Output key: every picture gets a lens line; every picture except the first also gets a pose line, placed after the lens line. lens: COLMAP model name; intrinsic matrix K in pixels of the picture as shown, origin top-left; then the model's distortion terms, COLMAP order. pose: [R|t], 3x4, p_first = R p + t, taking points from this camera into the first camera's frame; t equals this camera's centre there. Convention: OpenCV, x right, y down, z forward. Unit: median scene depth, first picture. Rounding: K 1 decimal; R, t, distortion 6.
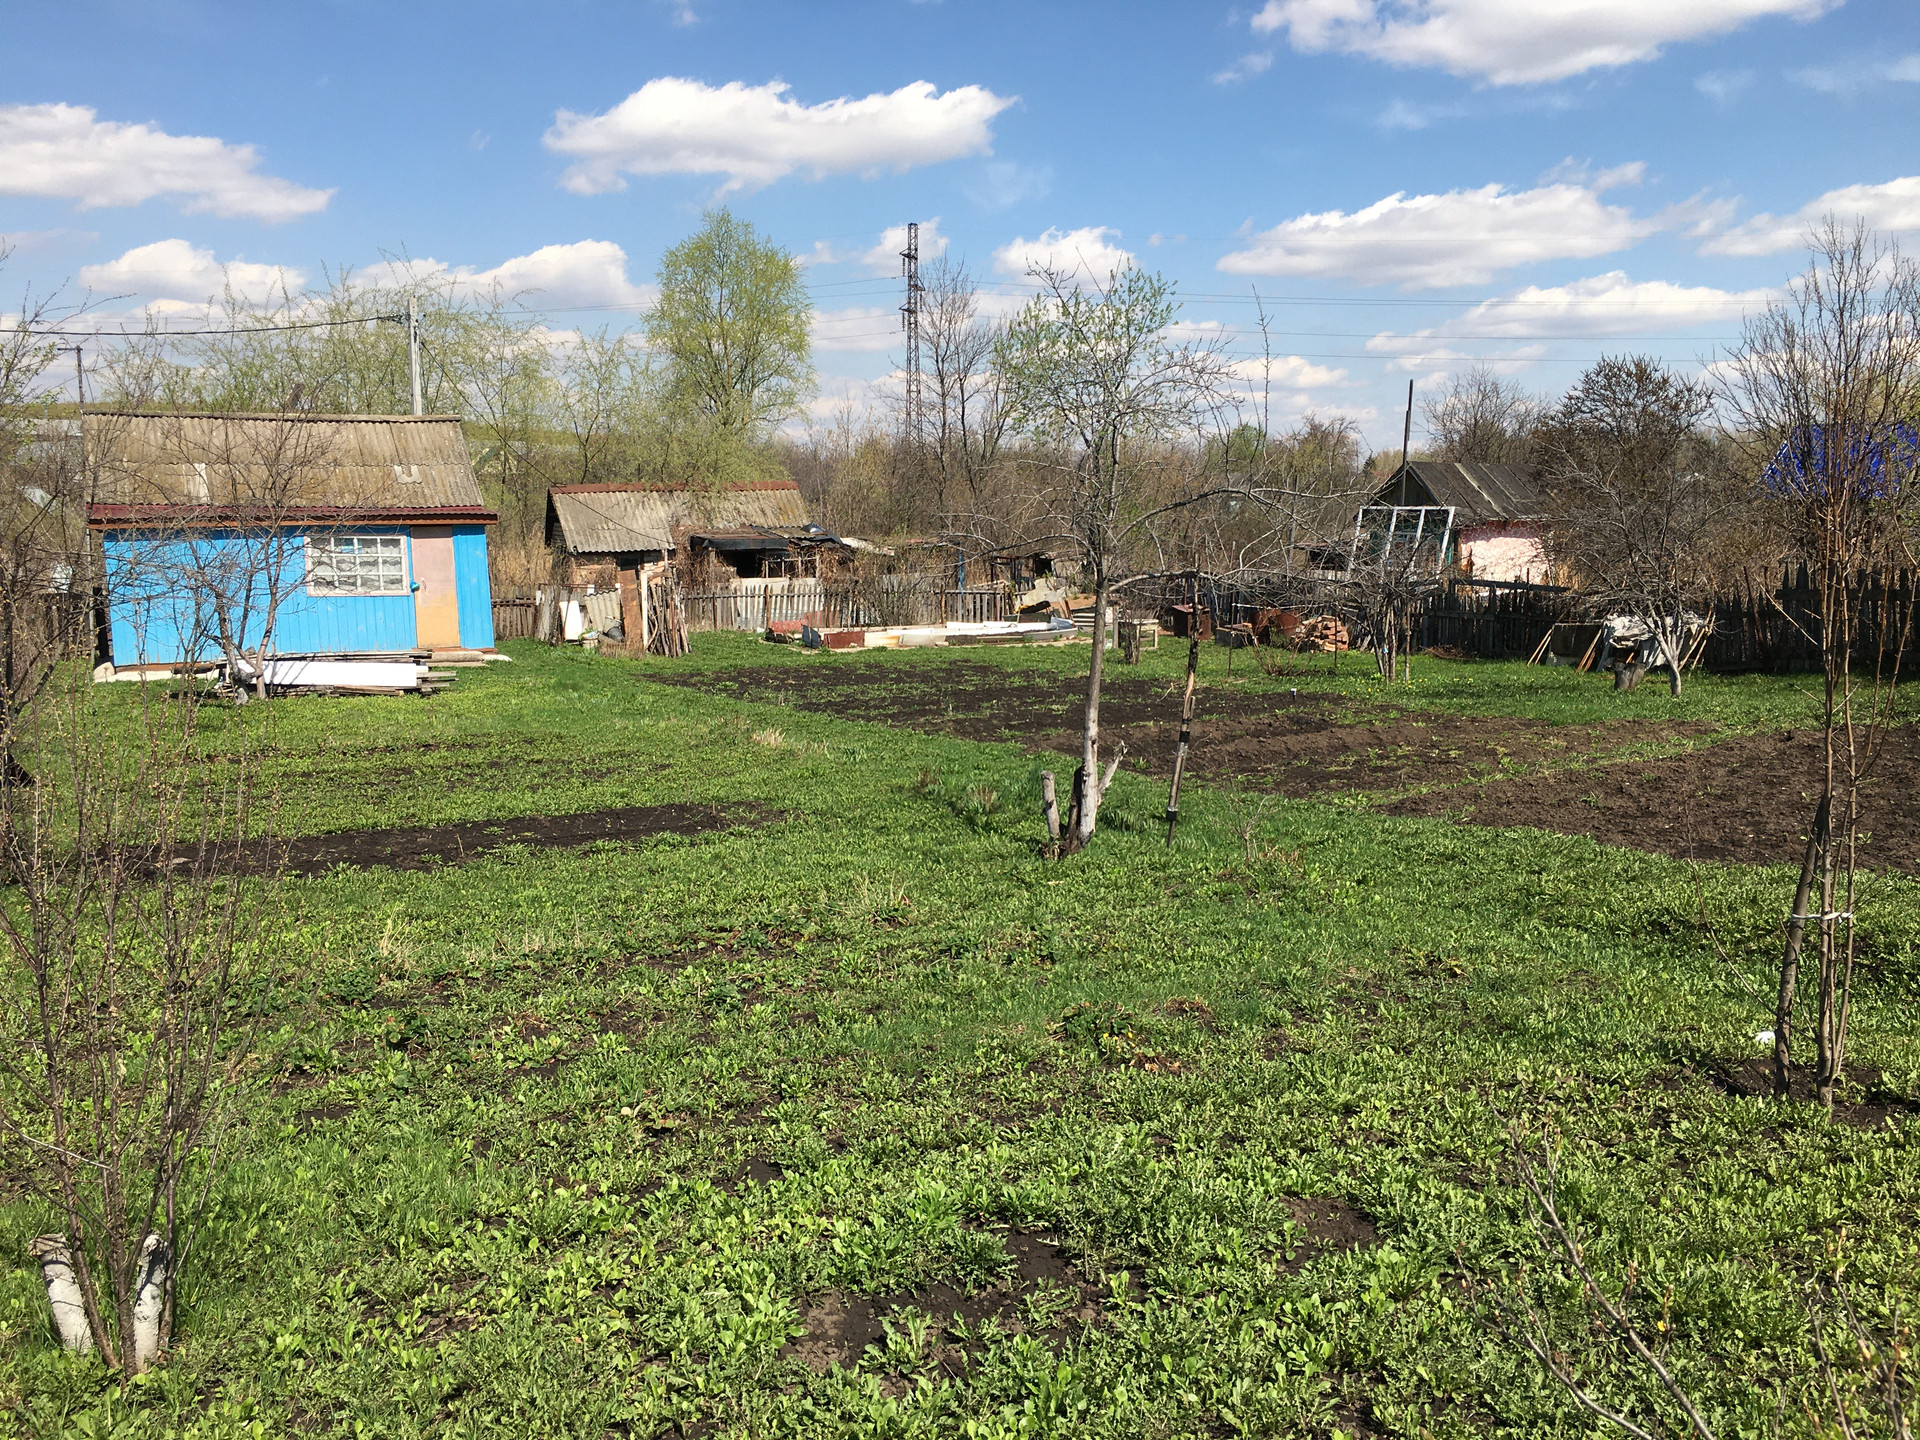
lens RADIAL K [[1615.0, 0, 960.0], [0, 1615.0, 720.0], [0, 0, 1]] dist [-0.002796, -0.001563]
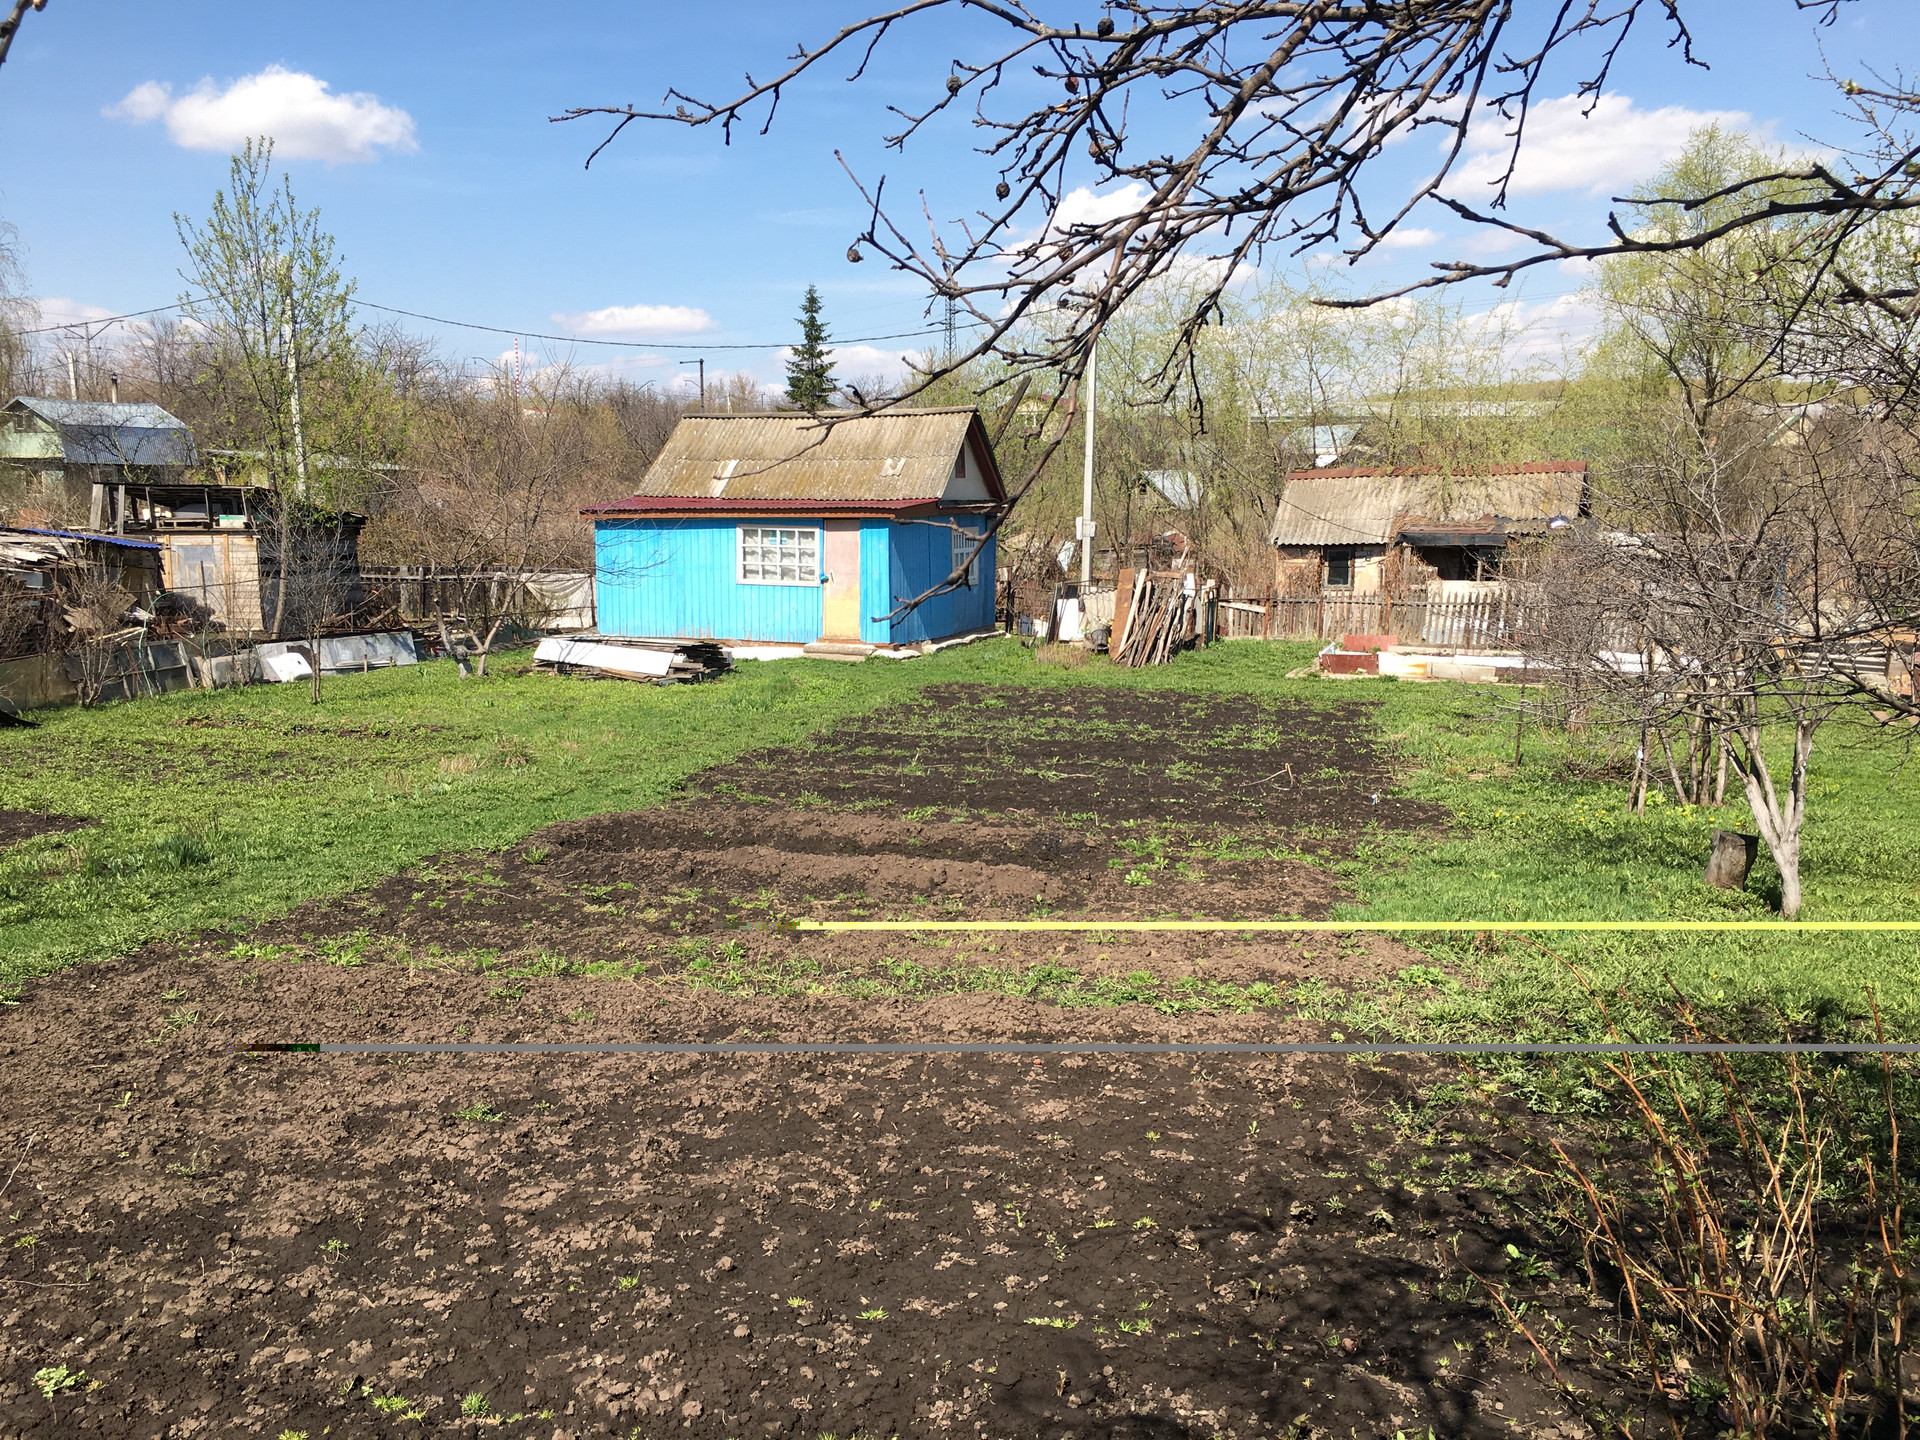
lens RADIAL K [[1615.0, 0, 960.0], [0, 1615.0, 720.0], [0, 0, 1]] dist [-0.002796, -0.001563]
pose [[0.661567, 0.103486, -0.742711, 0.483285], [-0.092812, 0.994116, 0.055844, -0.058047], [0.744120, 0.031988, 0.667280, 0.380963]]
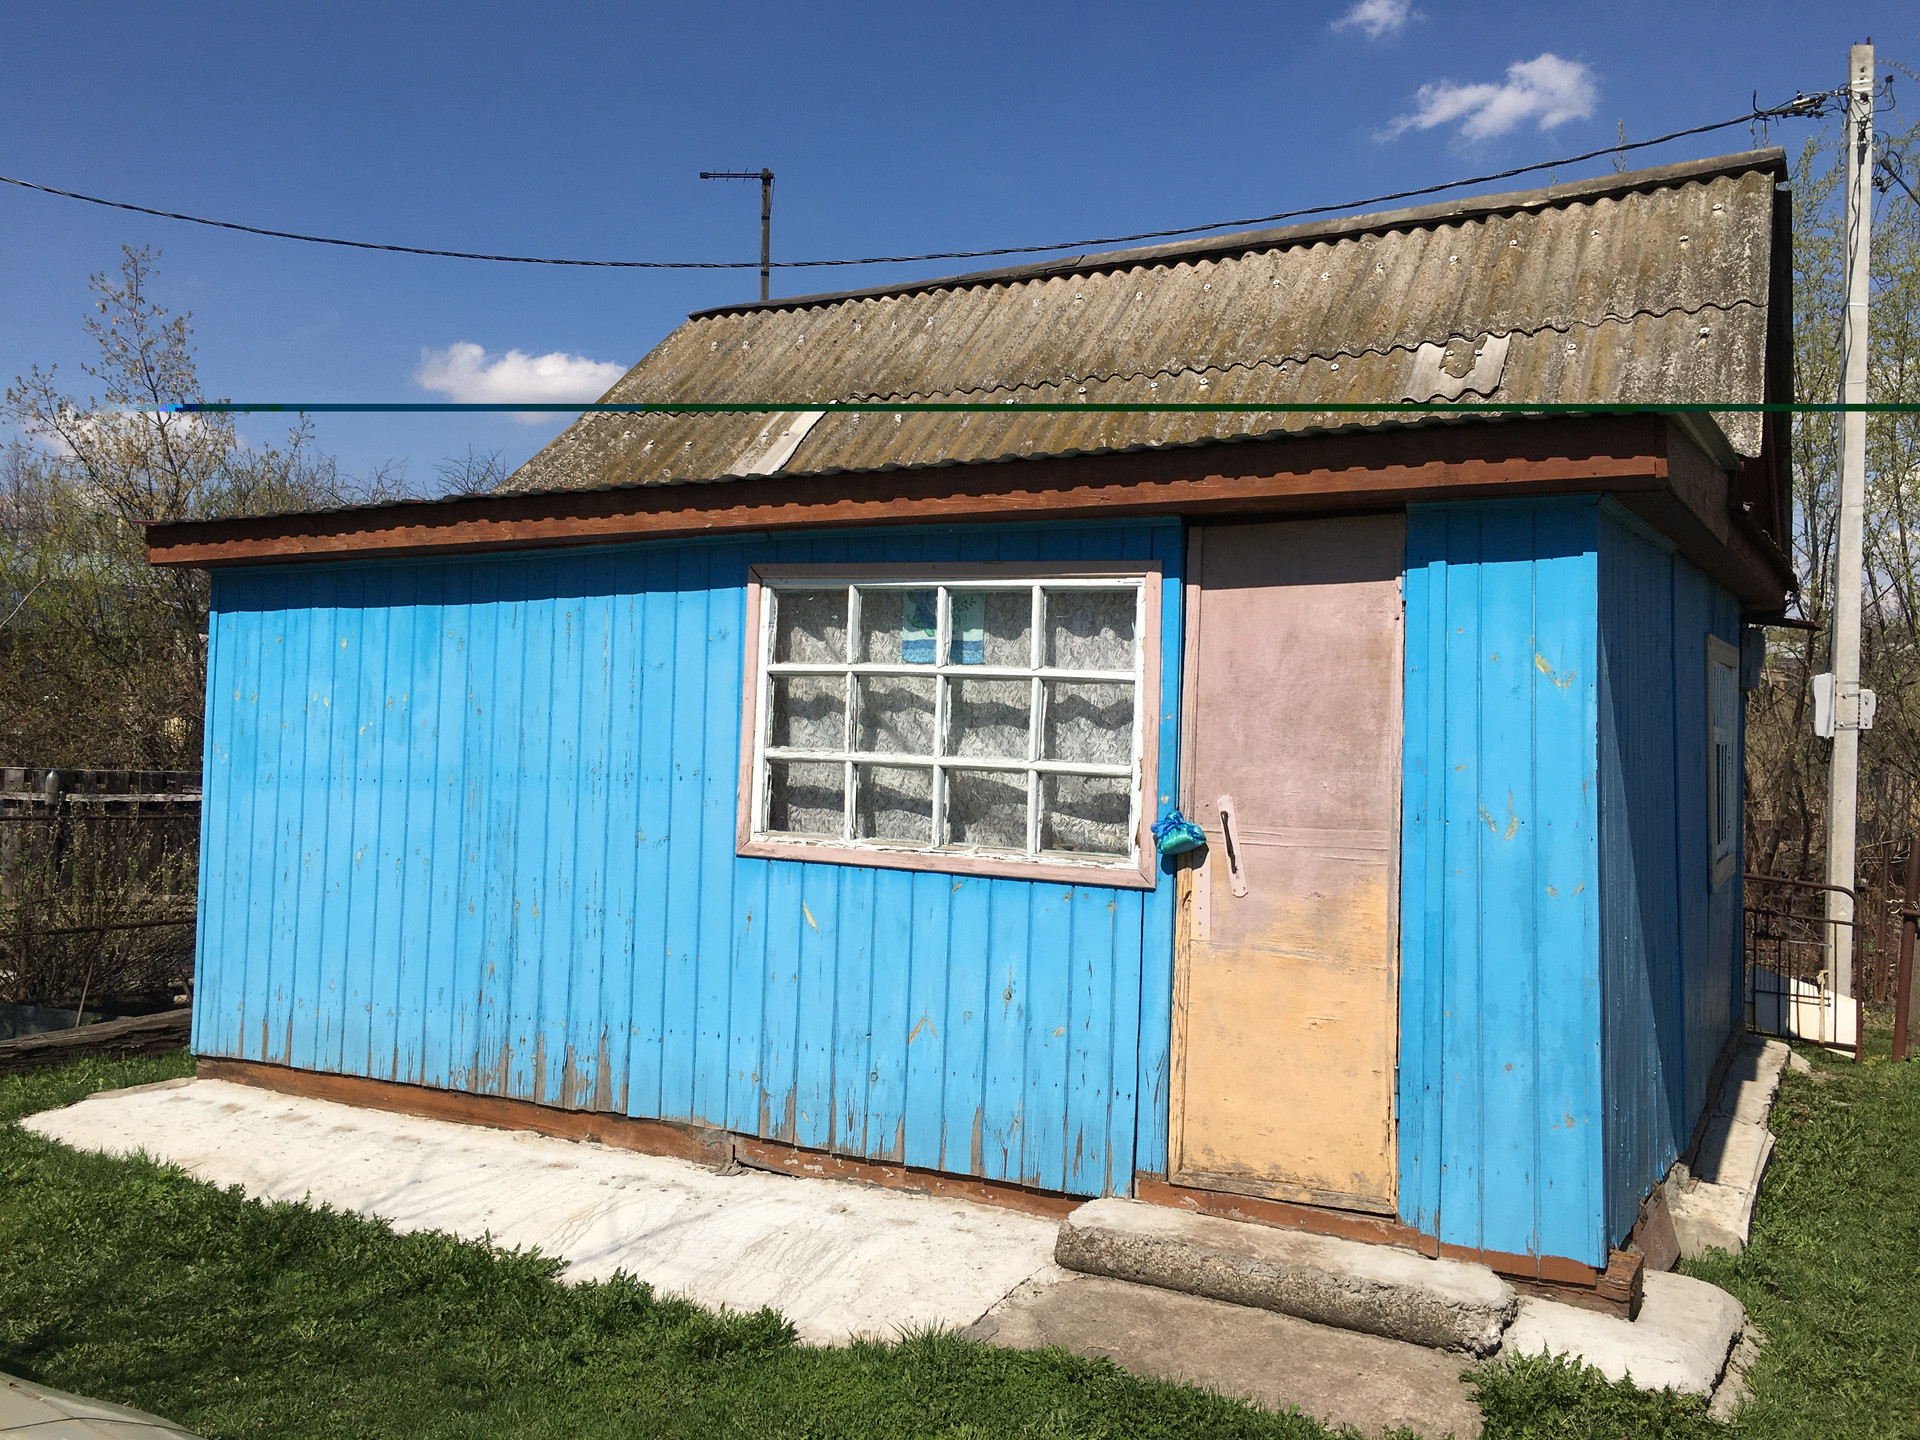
lens RADIAL K [[1615.0, 0, 960.0], [0, 1615.0, 720.0], [0, 0, 1]] dist [-0.002796, -0.001563]
pose [[0.549039, 0.003332, -0.835790, -0.194332], [-0.121283, 0.989725, -0.075726, -0.078747], [0.826950, 0.142943, 0.543802, 0.867385]]
